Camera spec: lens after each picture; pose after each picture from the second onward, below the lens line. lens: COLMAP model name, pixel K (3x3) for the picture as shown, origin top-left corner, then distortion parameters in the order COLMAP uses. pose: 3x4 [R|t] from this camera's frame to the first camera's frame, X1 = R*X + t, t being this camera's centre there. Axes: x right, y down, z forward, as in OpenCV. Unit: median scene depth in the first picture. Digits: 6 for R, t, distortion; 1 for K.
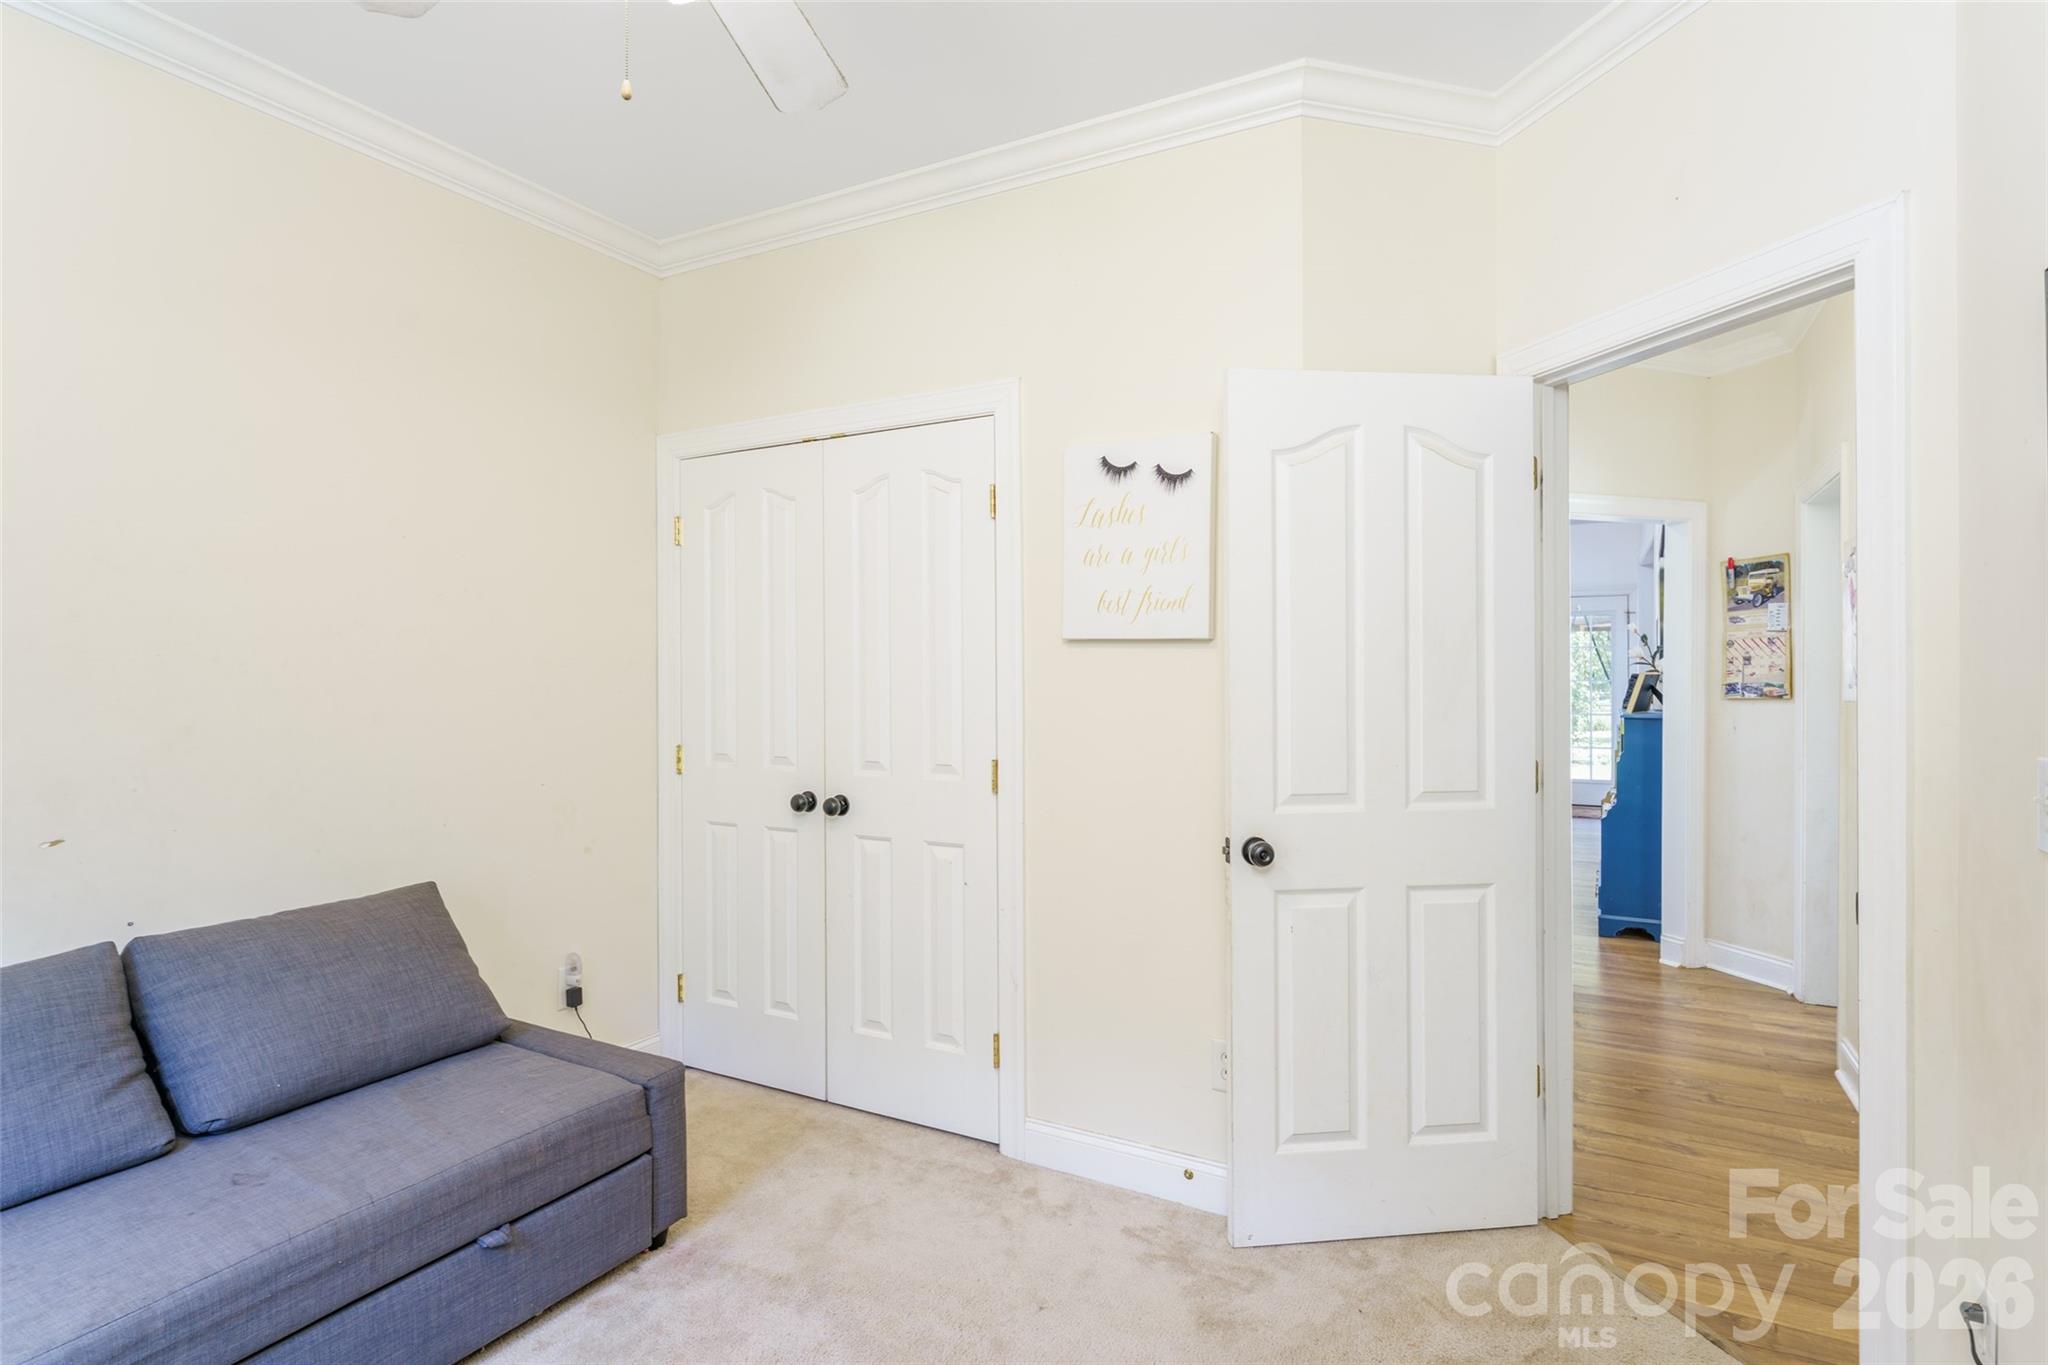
lens RADIAL K [[1008.1, 0, 1022.7], [0, 1008.1, 672.1], [0, 0, 1]] dist [-0.012779, 0.000449]
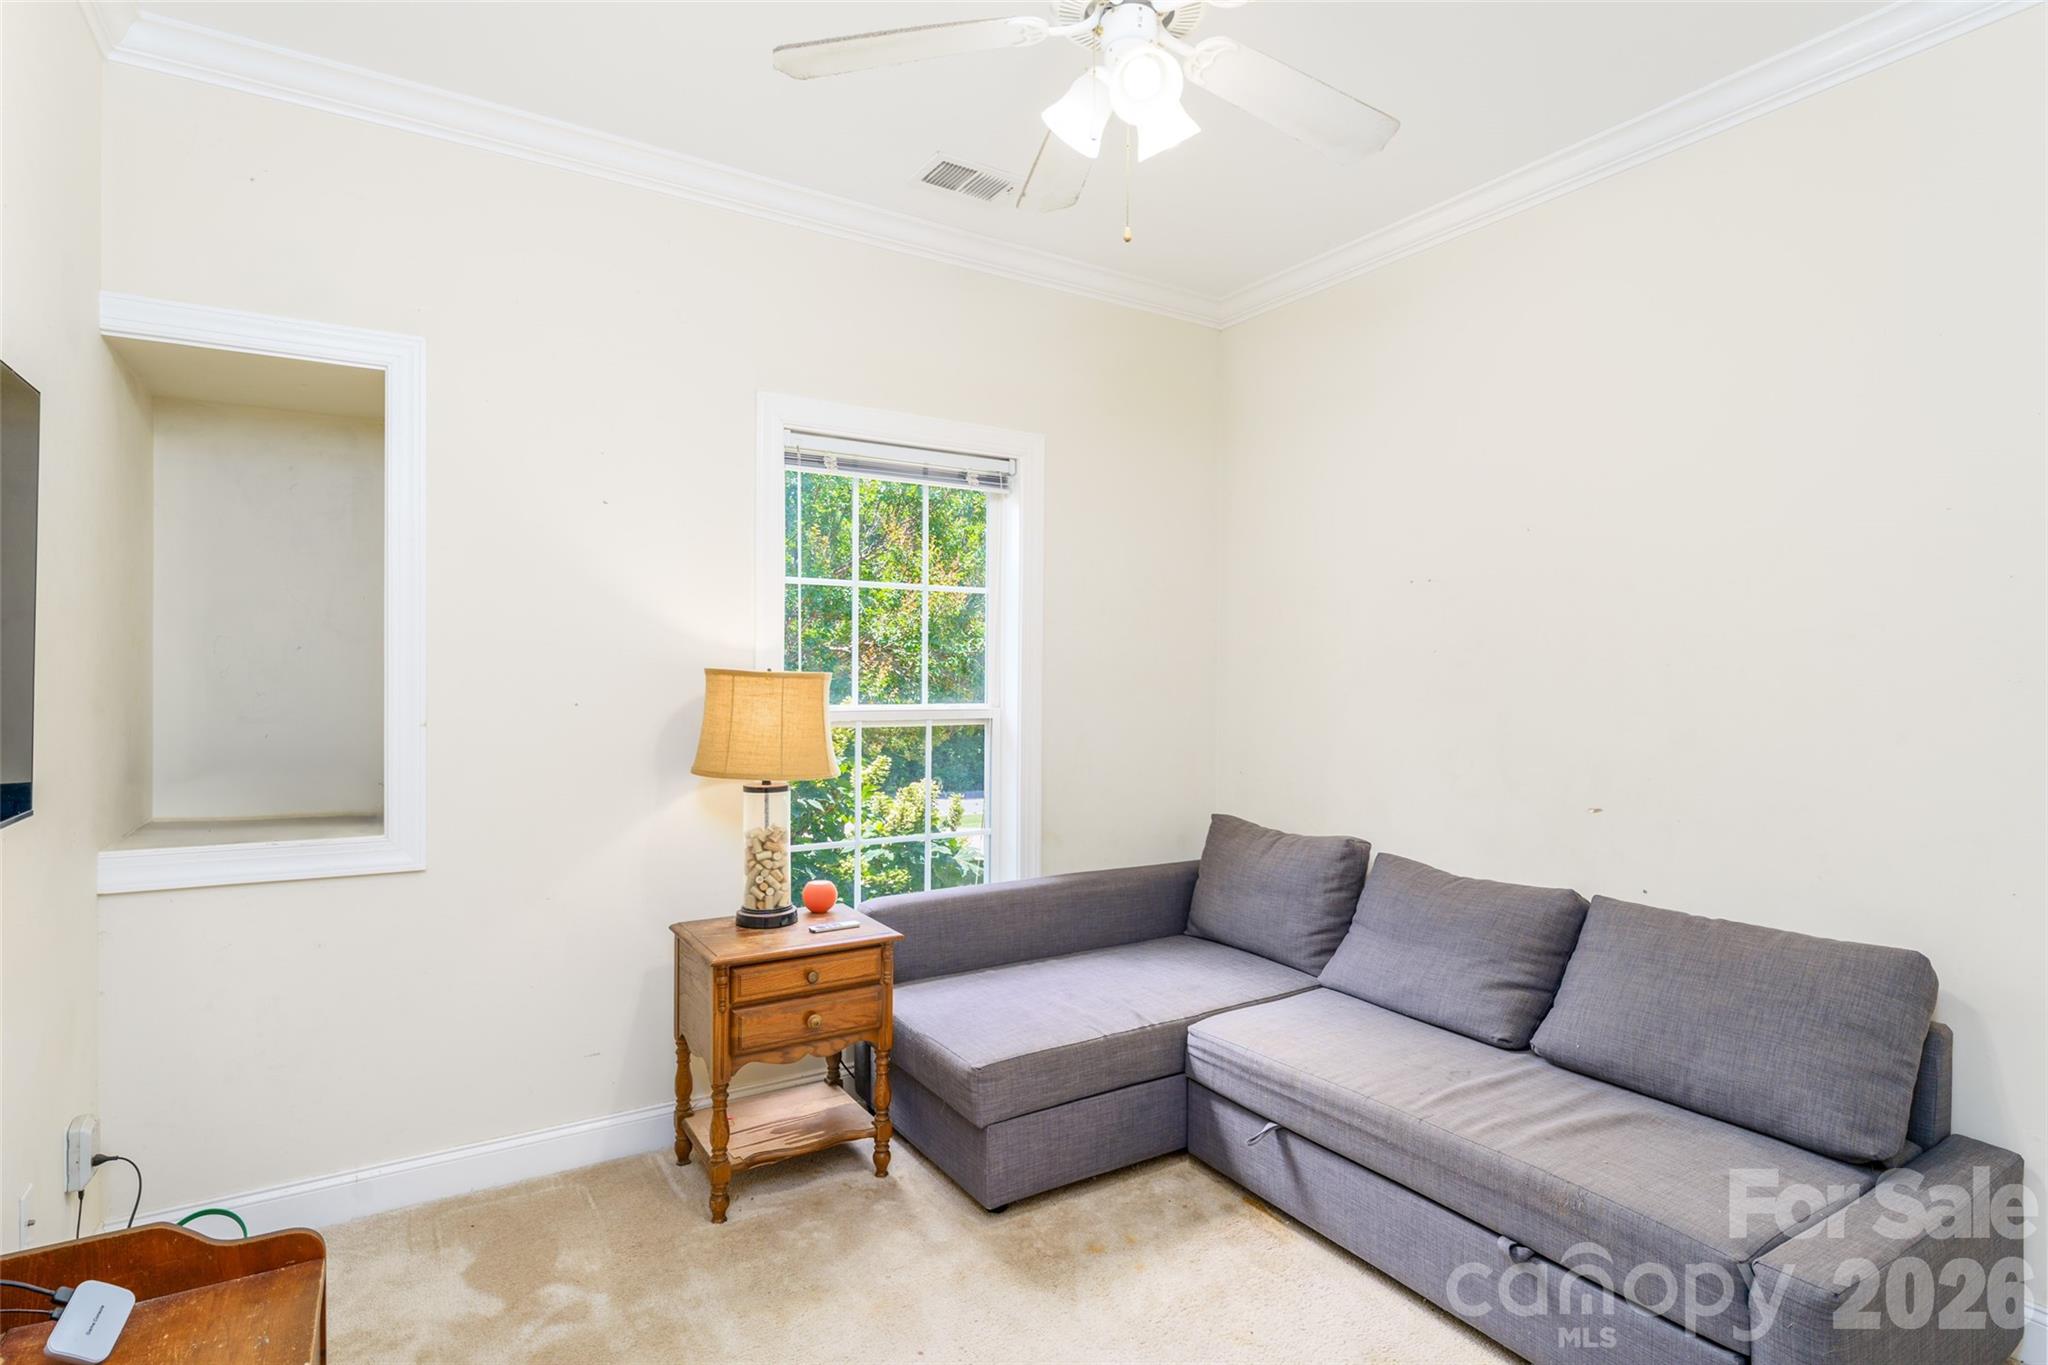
lens RADIAL K [[1008.1, 0, 1012.3], [0, 1008.1, 676.5], [0, 0, 1]] dist [-0.012779, 0.000449]
pose [[-0.491661, 0.000009, -0.870787, 0.594252], [-0.003496, 0.999992, 0.001984, -0.002897], [0.870780, 0.004019, -0.491657, 1.077098]]
